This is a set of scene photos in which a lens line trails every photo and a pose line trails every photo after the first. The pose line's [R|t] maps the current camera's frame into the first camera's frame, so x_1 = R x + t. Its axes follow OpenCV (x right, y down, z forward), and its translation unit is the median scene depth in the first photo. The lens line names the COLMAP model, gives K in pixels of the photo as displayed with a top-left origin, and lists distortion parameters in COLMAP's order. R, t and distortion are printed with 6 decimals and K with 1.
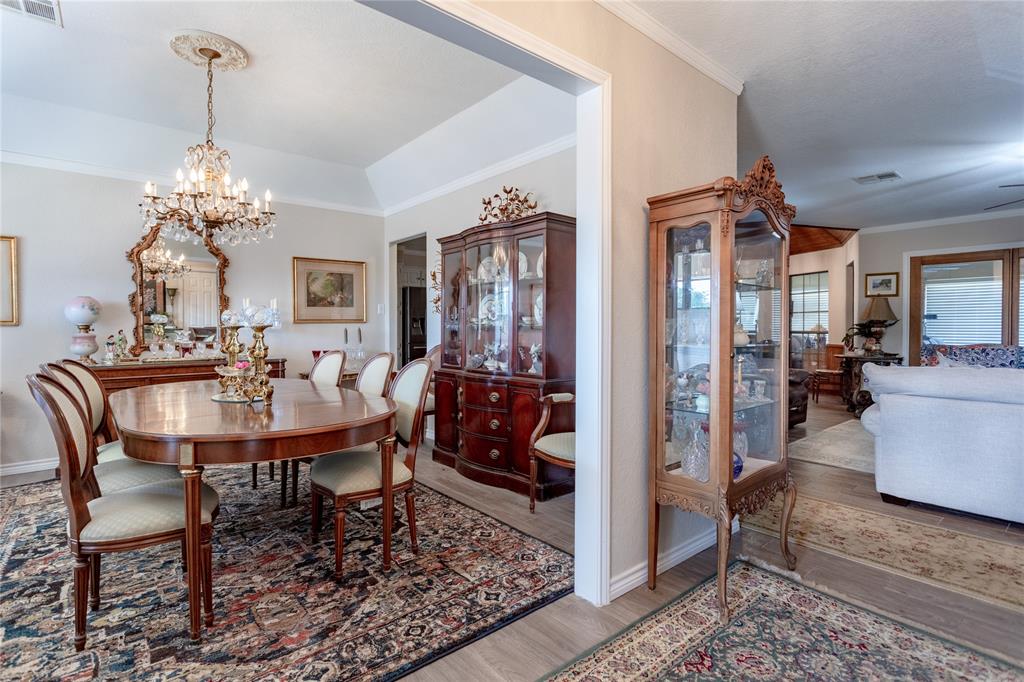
lens RADIAL K [[493.7, 0, 510.7], [0, 493.7, 335.2], [0, 0, 1]] dist [-0.004099, -0.000438]
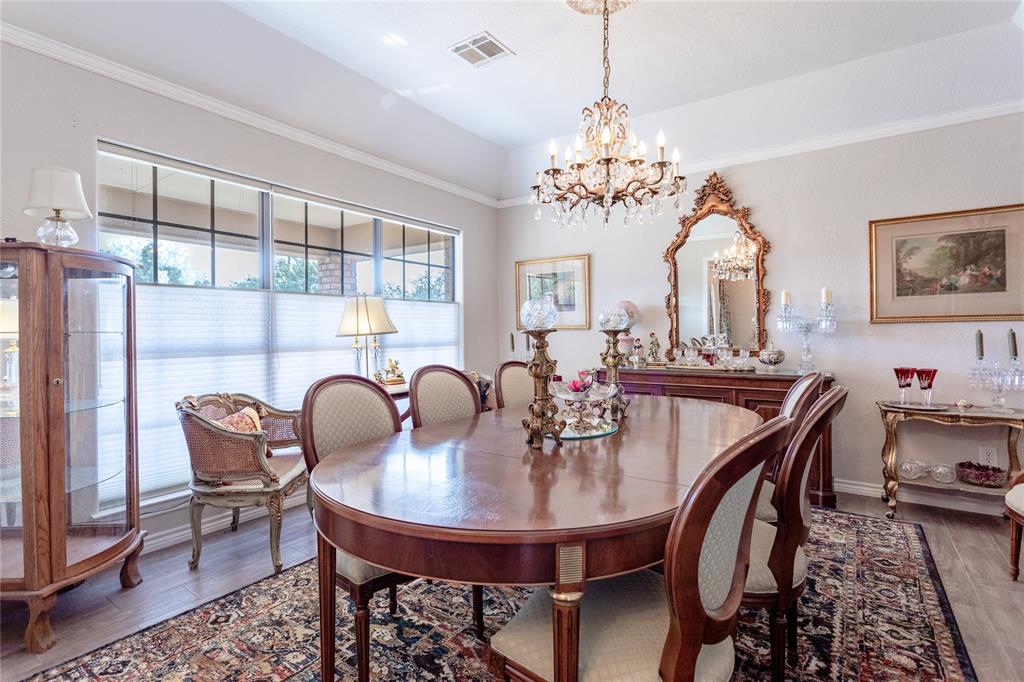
lens RADIAL K [[493.7, 0, 510.9], [0, 493.7, 337.0], [0, 0, 1]] dist [-0.004099, -0.000438]
pose [[0.251752, 0.009460, -0.967746, 0.080884], [-0.014760, 0.999873, 0.005934, -0.003964], [0.967679, 0.012790, 0.251860, 0.454528]]
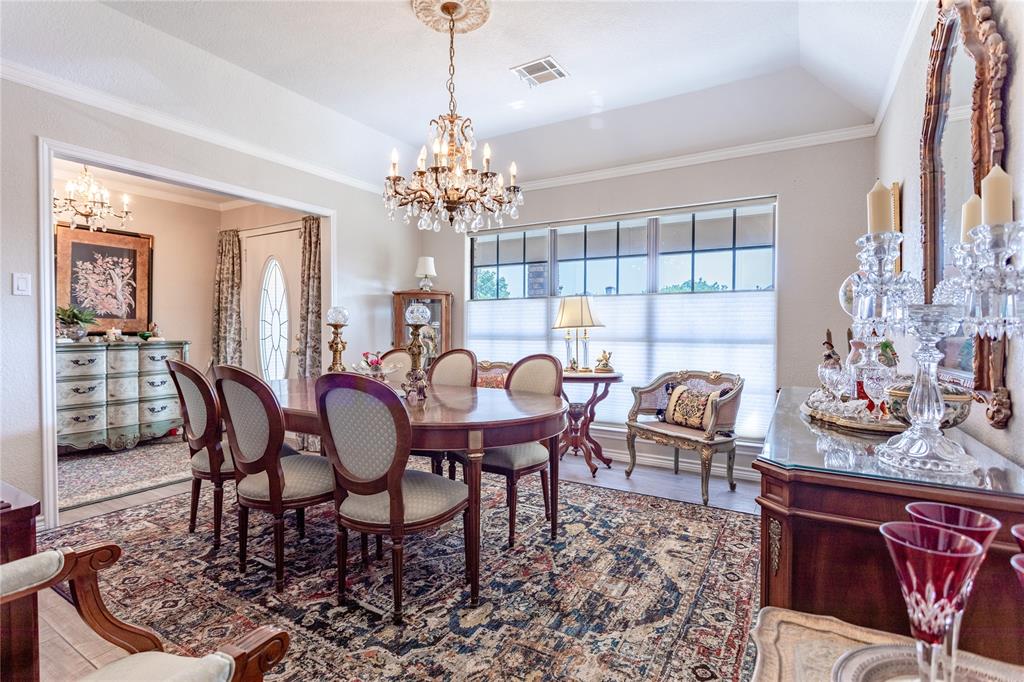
lens RADIAL K [[493.7, 0, 485.3], [0, 493.7, 336.0], [0, 0, 1]] dist [-0.004099, -0.000438]
pose [[-0.959542, -0.000232, -0.281565, -0.294722], [-0.008610, 0.999556, 0.028518, -0.010752], [0.281433, 0.029788, -0.959118, 1.284310]]
